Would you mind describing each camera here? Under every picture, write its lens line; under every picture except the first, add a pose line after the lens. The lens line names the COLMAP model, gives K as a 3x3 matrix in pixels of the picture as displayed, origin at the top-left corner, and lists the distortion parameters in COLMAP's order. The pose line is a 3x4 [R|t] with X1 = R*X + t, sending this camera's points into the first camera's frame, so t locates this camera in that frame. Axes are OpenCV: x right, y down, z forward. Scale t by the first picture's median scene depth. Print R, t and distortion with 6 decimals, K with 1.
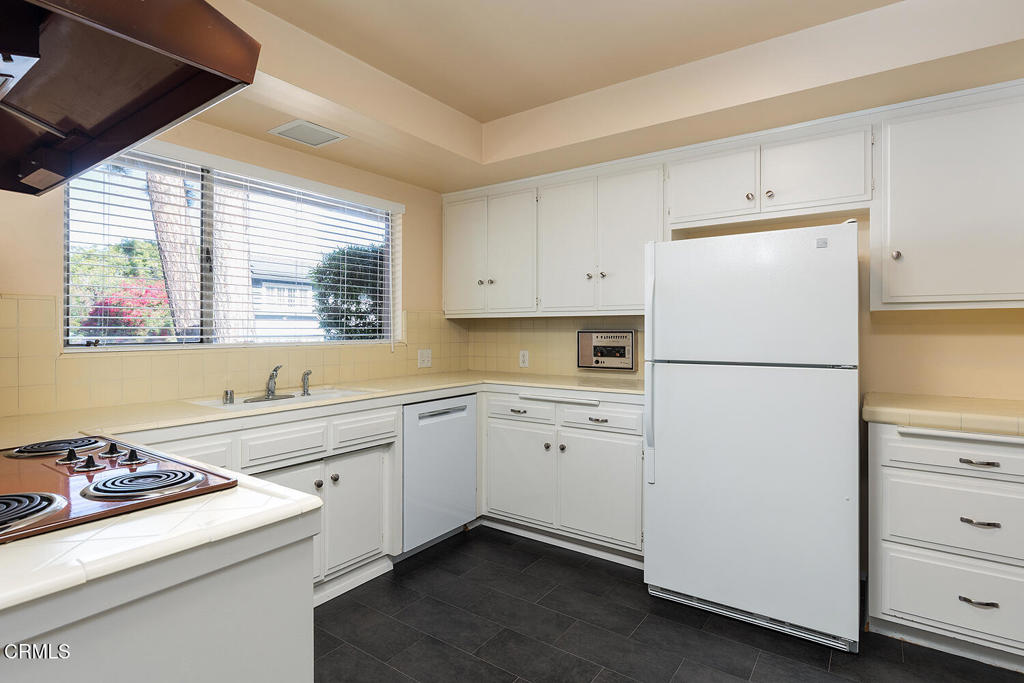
lens RADIAL K [[515.4, 0, 513.3], [0, 515.4, 334.6], [0, 0, 1]] dist [-0.027187, 0.000599]
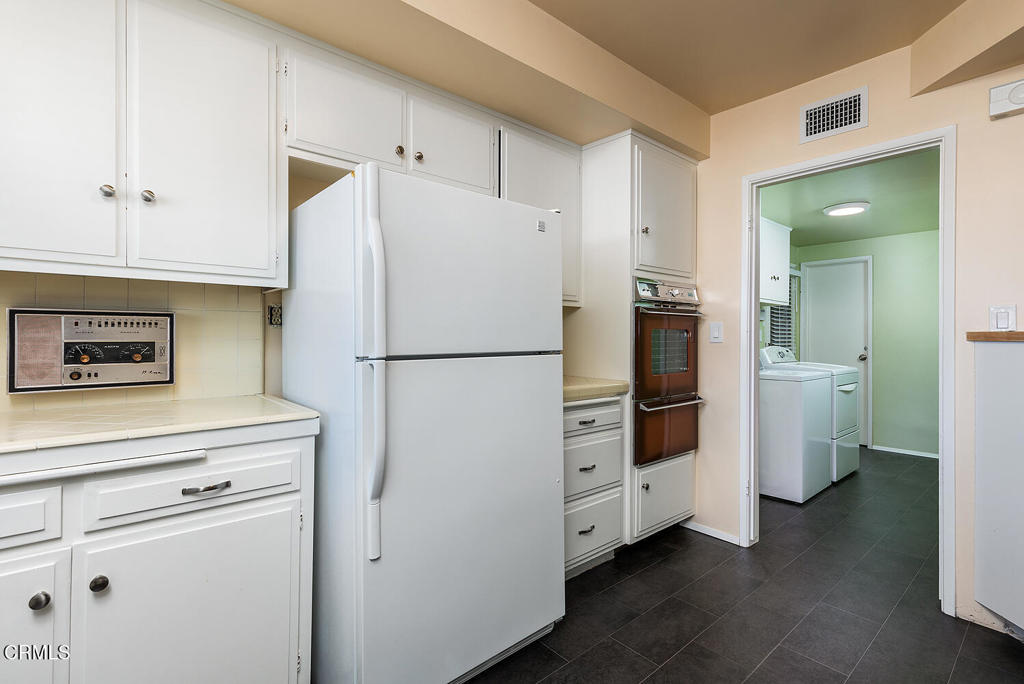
lens RADIAL K [[470.4, 0, 513.7], [0, 470.4, 332.5], [0, 0, 1]] dist [0.016587, 0.000281]
pose [[0.250355, 0.001809, 0.968152, -0.188848], [0.003139, 0.999991, -0.002680, 0.017319], [-0.968149, 0.003710, 0.250347, 0.561065]]
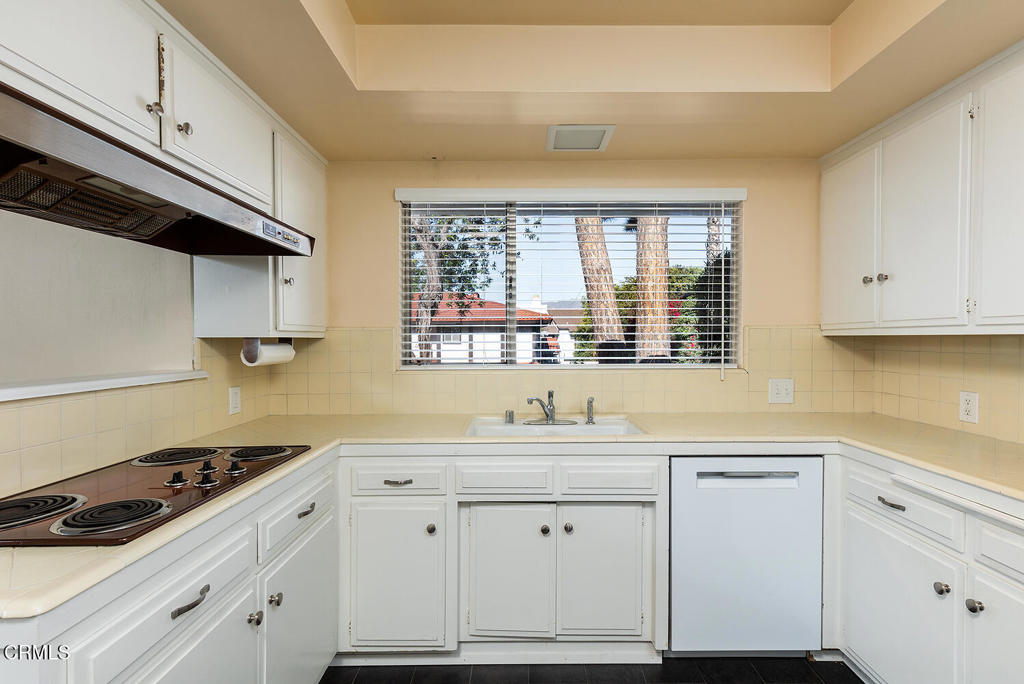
lens RADIAL K [[481.9, 0, 509.9], [0, 481.9, 348.0], [0, 0, 1]] dist [0.001569, 0.001945]
pose [[0.569981, 0.013121, -0.821553, 0.212245], [-0.007181, 0.999914, 0.010987, -0.025754], [0.821626, -0.000363, 0.570027, 0.365340]]
